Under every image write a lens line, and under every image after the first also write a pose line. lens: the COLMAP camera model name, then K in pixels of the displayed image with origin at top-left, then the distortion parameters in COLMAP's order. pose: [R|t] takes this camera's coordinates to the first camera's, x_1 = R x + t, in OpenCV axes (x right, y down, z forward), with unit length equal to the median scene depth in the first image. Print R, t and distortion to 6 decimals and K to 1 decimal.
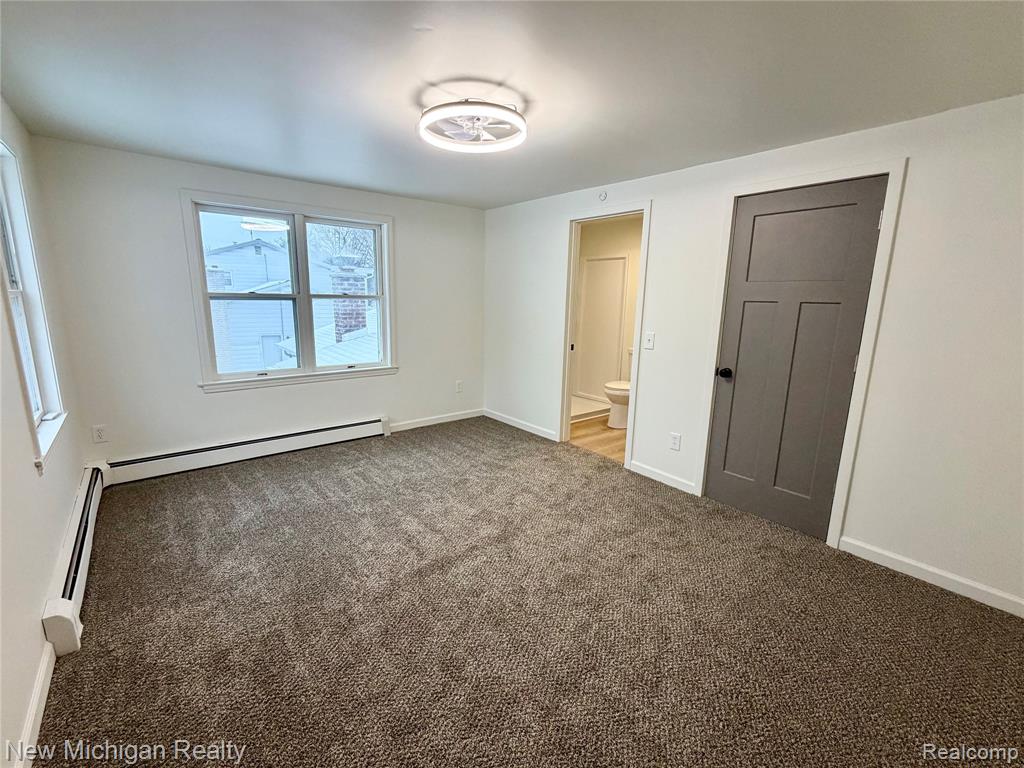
lens RADIAL K [[444.0, 0, 517.4], [0, 444.0, 386.2], [0, 0, 1]] dist [0.002838, 0.000278]
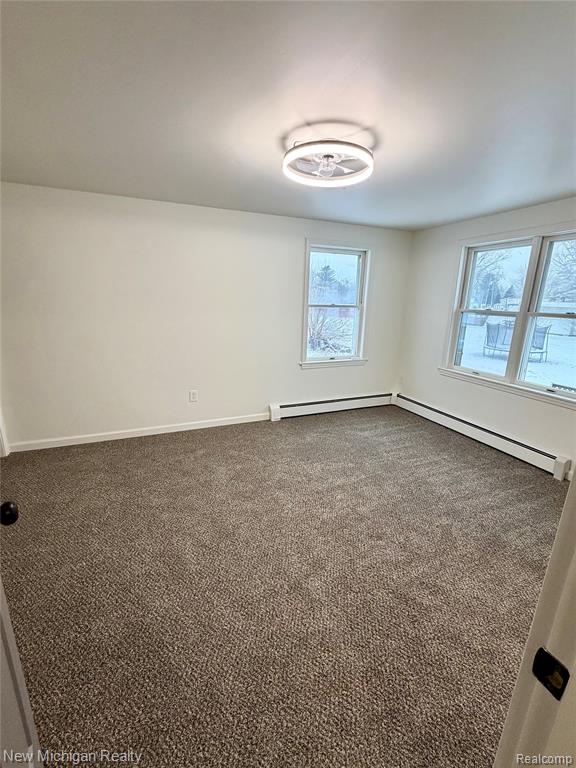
lens RADIAL K [[333.0, 0, 291.4], [0, 333.0, 383.0], [0, 0, 1]] dist [0.002838, 0.000278]
pose [[-0.271421, 0.211128, -0.939018, 0.528060], [-0.231264, 0.932753, 0.276566, -0.155573], [0.934263, 0.292227, -0.204343, 0.762572]]
